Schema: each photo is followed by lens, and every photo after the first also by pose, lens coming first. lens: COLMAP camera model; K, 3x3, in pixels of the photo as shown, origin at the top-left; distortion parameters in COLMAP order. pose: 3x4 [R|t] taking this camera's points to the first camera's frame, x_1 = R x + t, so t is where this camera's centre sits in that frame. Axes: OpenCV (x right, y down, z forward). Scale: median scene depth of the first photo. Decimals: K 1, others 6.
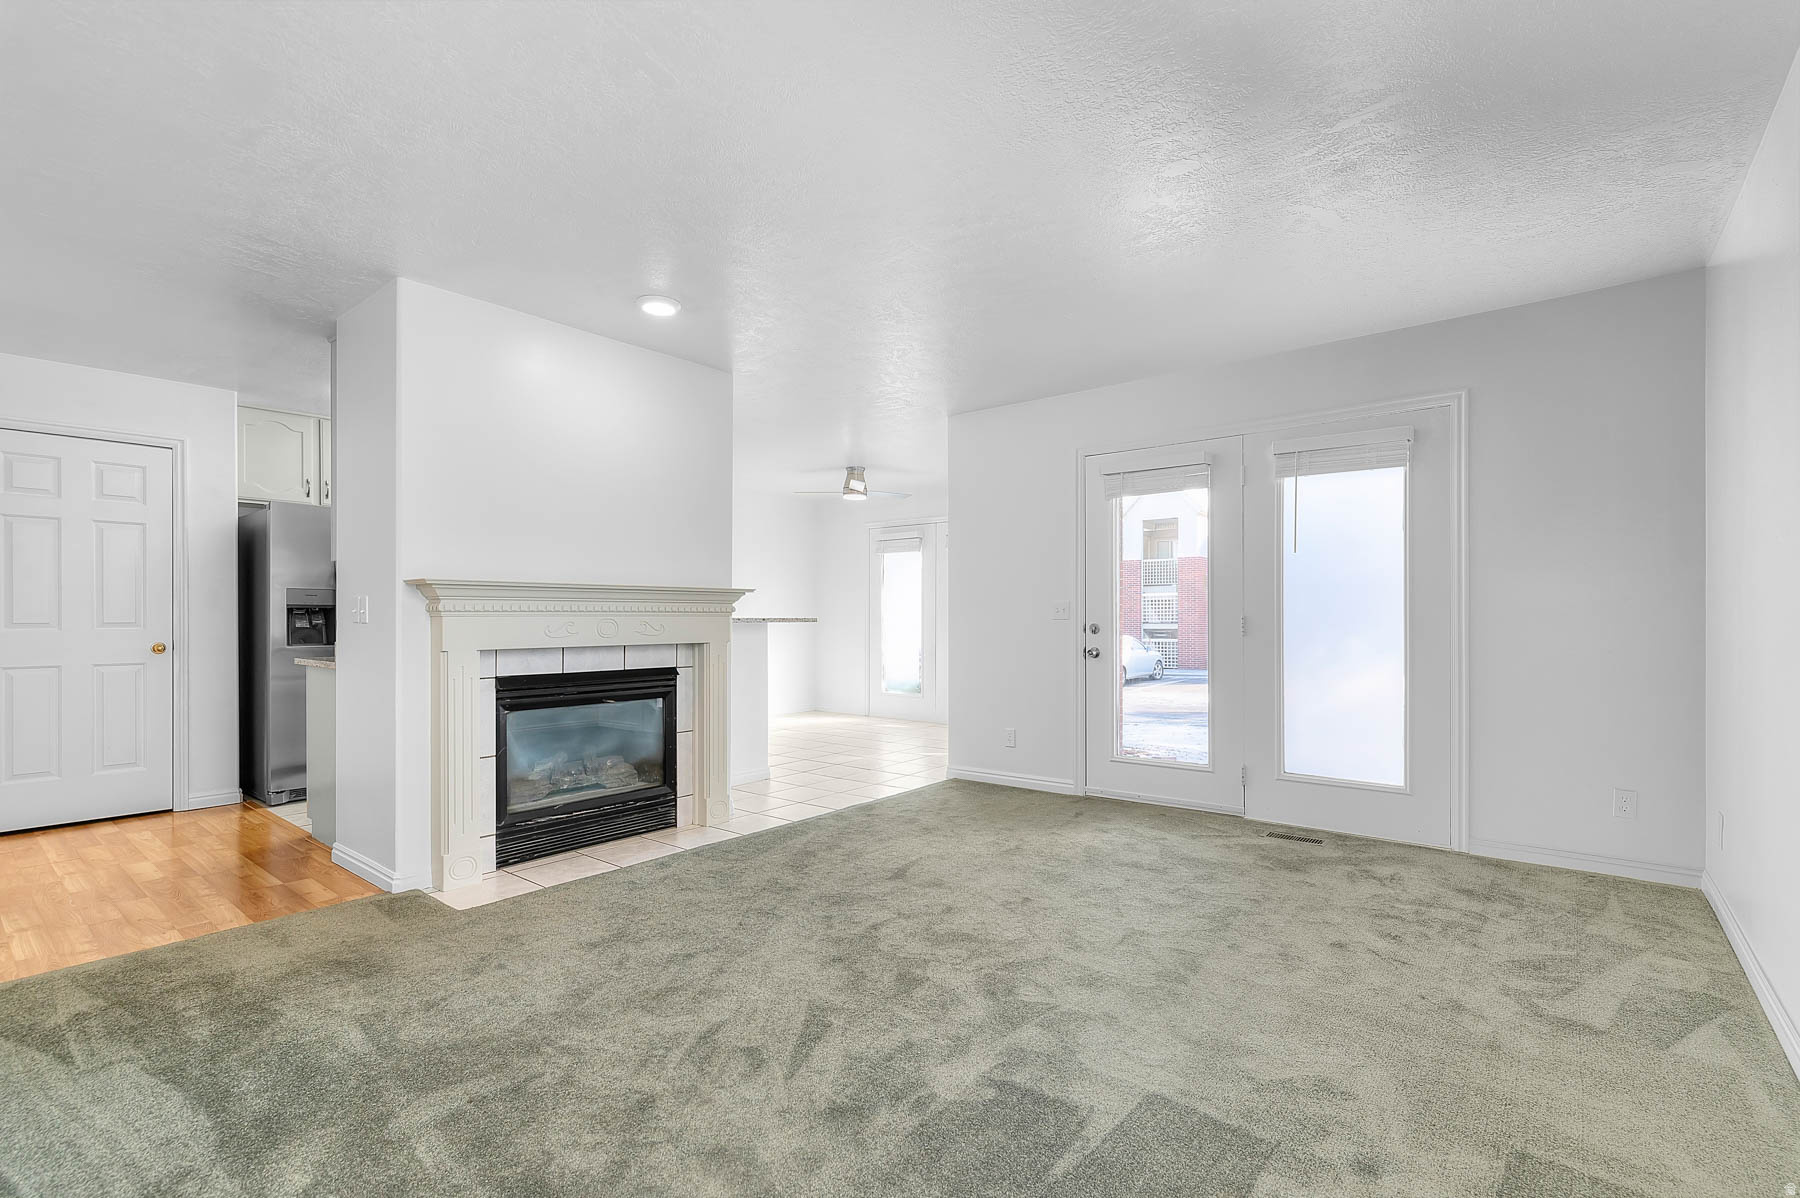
lens RADIAL K [[808.3, 0, 900.0], [0, 808.3, 599.0], [0, 0, 1]] dist [-0.000200, -0.000009]
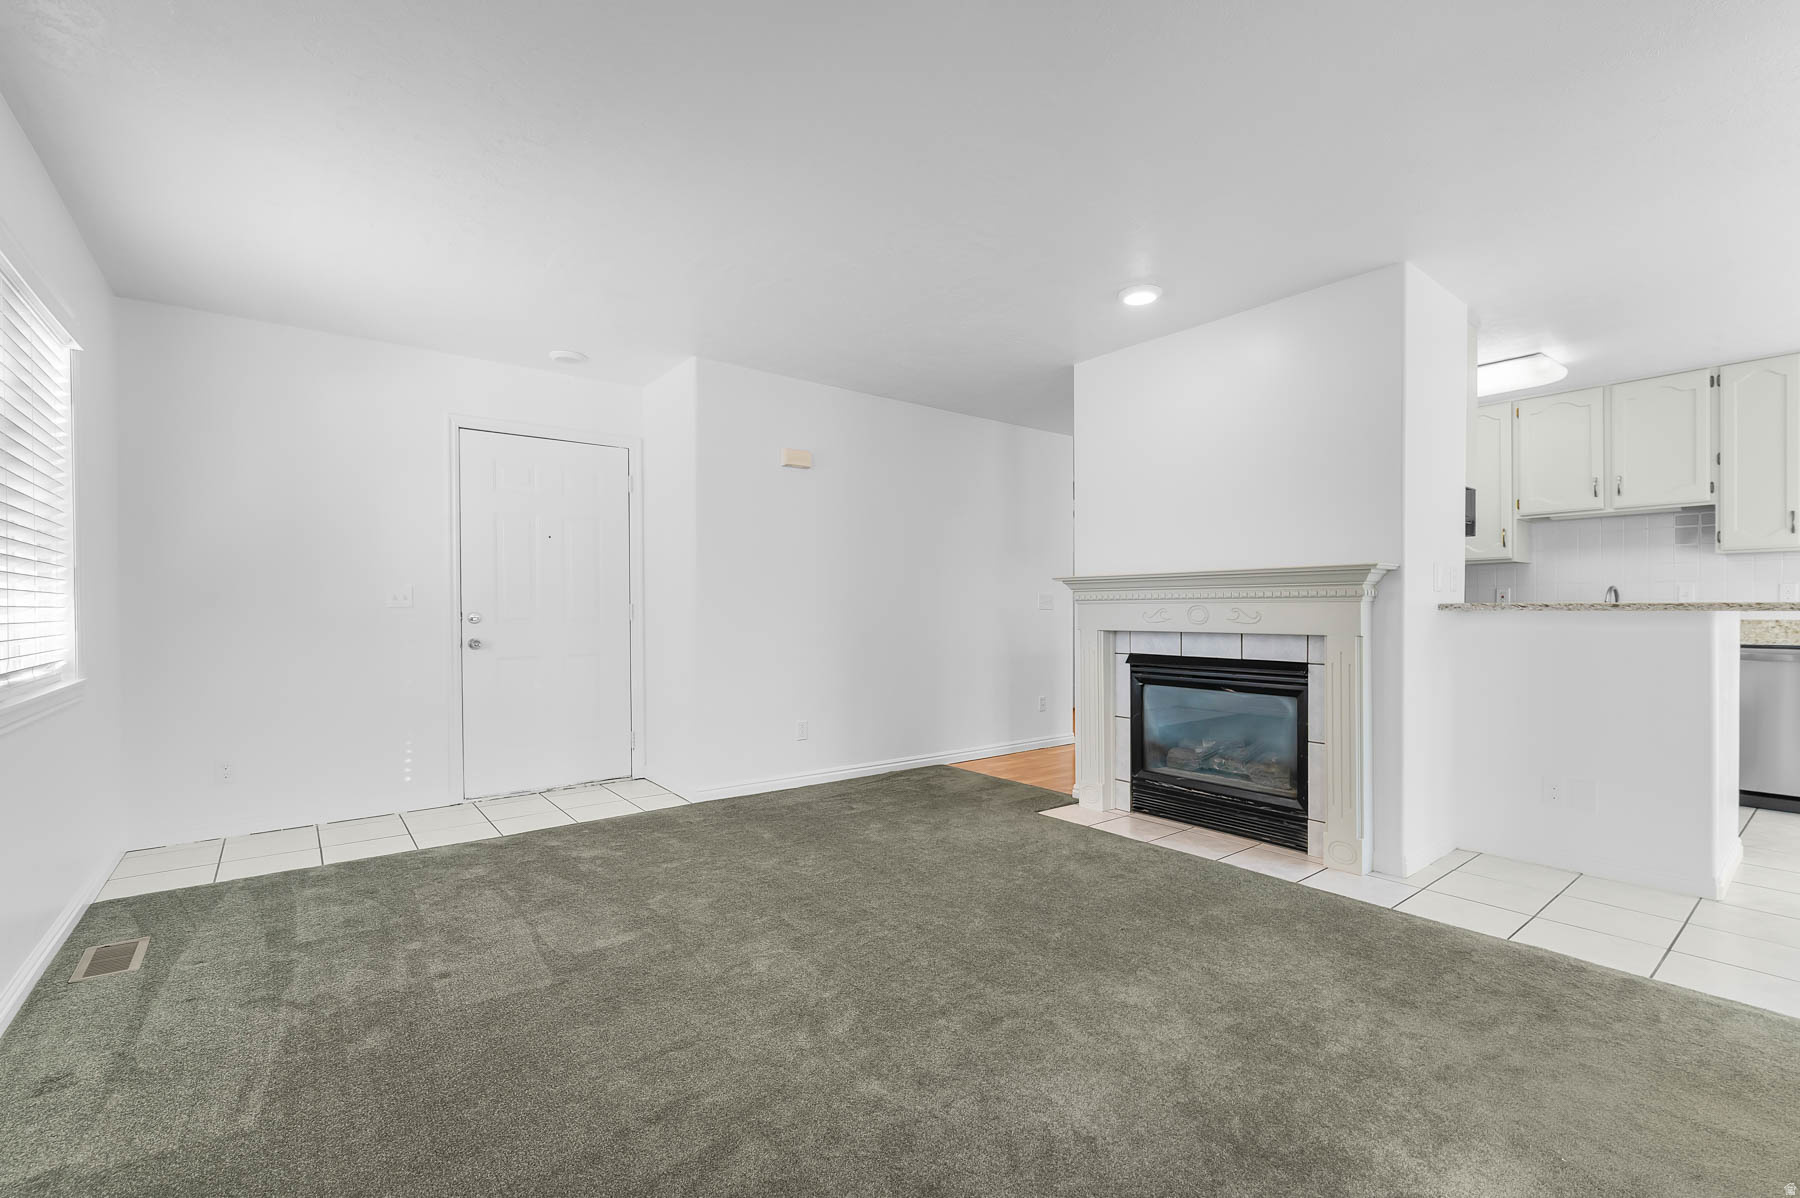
lens RADIAL K [[784.4, 0, 902.7], [0, 784.4, 609.0], [0, 0, 1]] dist [0.000418, -0.000078]
pose [[-0.216313, 0.004900, -0.976312, 0.661250], [0.031436, 0.999504, -0.001948, 0.019160], [0.975818, -0.031112, -0.216360, 0.845719]]
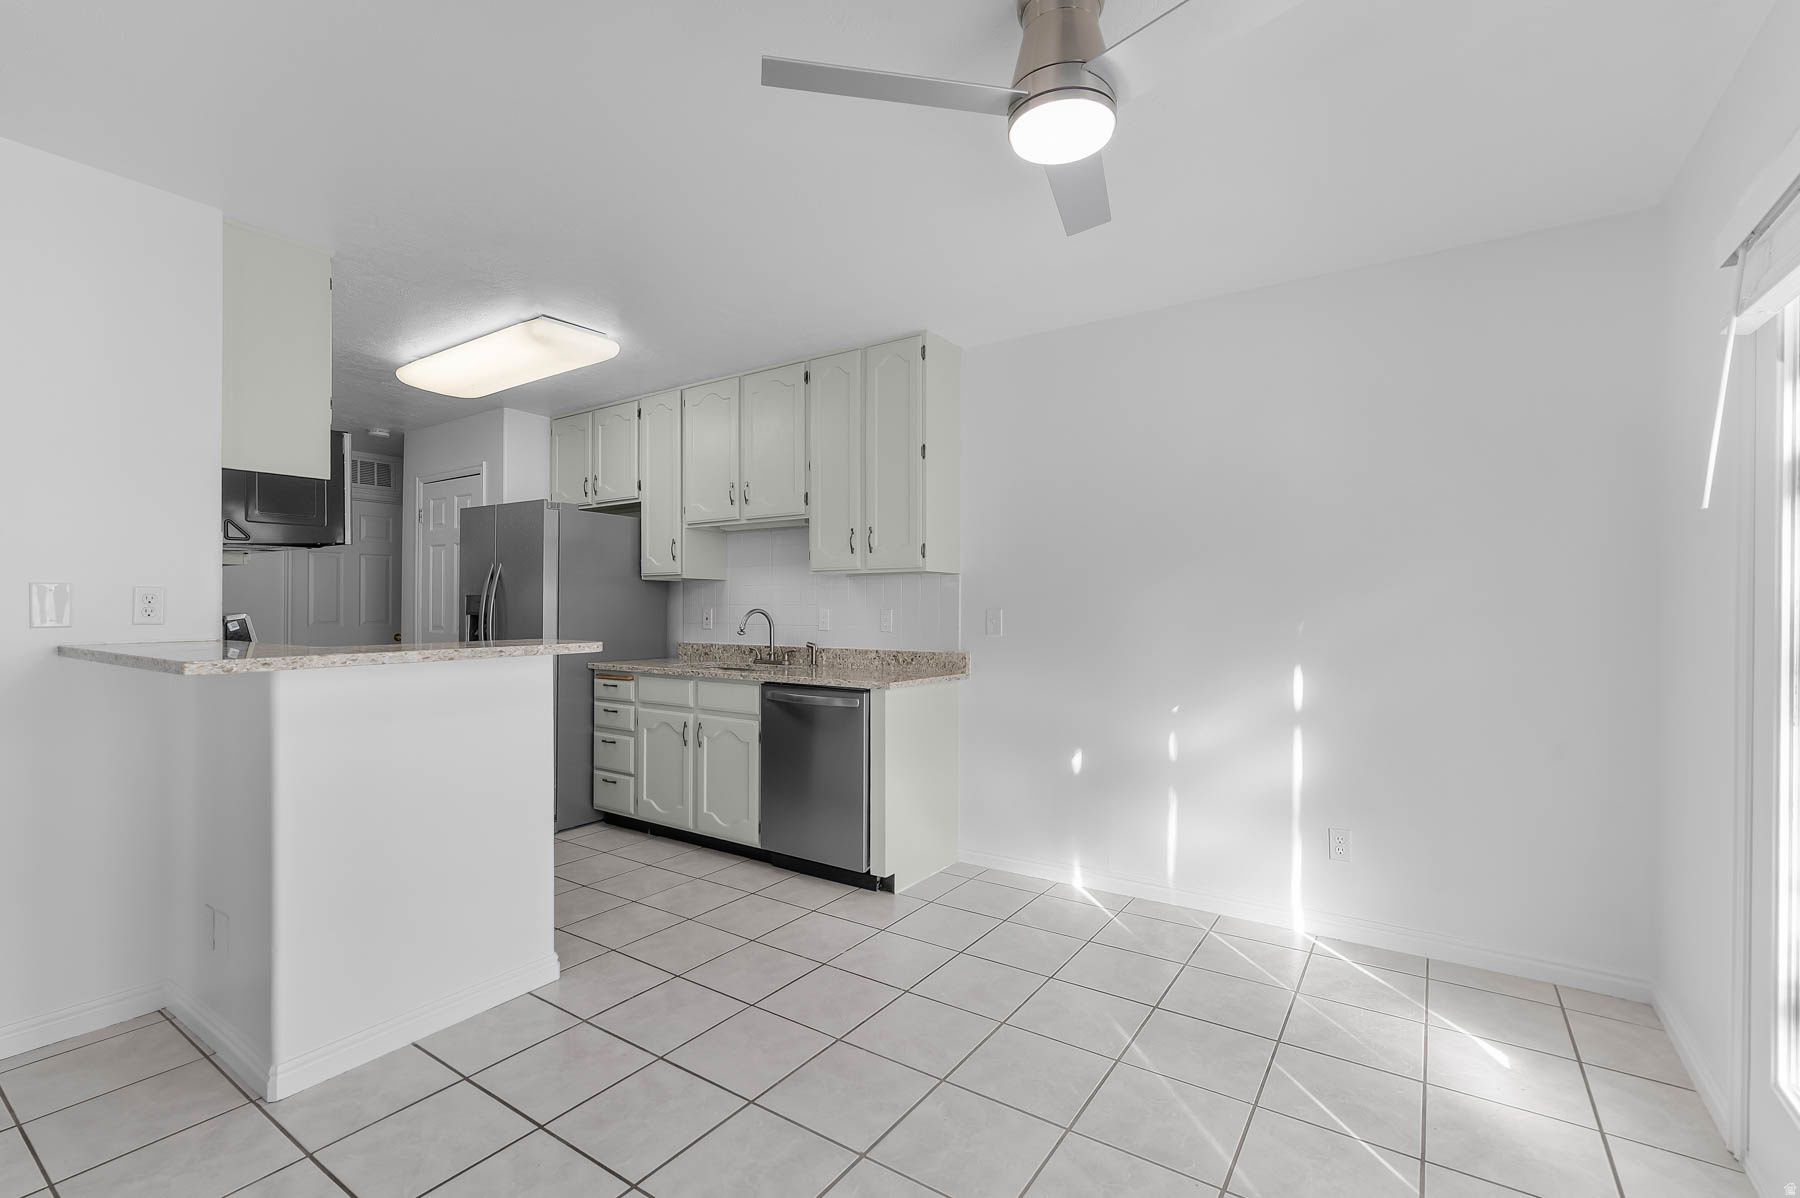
lens RADIAL K [[796.3, 0, 900.0], [0, 796.3, 599.0], [0, 0, 1]] dist [0.001680, 0.000187]
pose [[0.089020, -0.005401, -0.996015, 0.435282], [0.023508, 0.999718, -0.003320, 0.013652], [0.995752, -0.023118, 0.089121, 1.434967]]
